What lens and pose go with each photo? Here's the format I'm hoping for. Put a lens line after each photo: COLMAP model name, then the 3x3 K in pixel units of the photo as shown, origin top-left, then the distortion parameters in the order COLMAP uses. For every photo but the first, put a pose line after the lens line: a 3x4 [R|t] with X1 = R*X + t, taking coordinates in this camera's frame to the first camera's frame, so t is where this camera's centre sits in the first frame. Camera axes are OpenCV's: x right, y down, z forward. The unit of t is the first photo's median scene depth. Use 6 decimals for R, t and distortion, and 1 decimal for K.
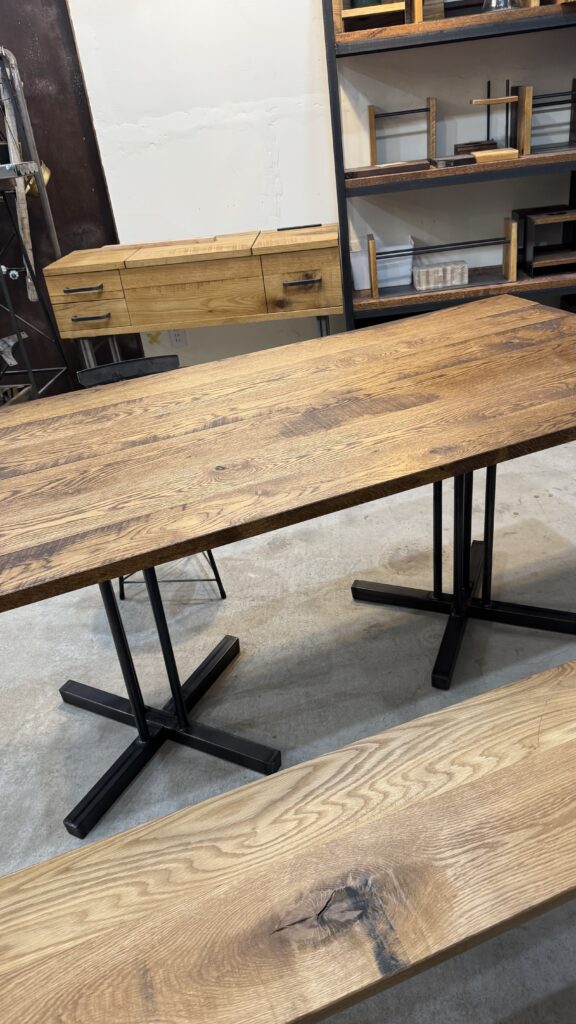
lens RADIAL K [[725.2, 0, 288.0], [0, 725.2, 512.0], [0, 0, 1]] dist [0.048898, -0.079221]
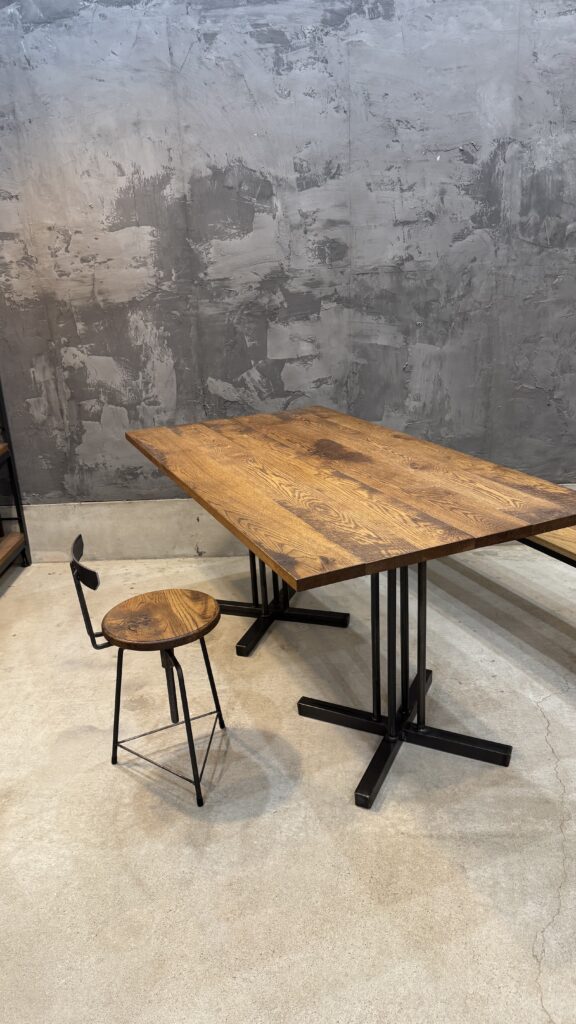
lens RADIAL K [[725.2, 0, 288.0], [0, 725.2, 512.0], [0, 0, 1]] dist [0.048898, -0.079221]
pose [[-0.045048, -0.218069, 0.974893, -1.415375], [0.541987, 0.814438, 0.207222, -0.396037], [-0.839179, 0.537714, 0.081502, 0.970013]]
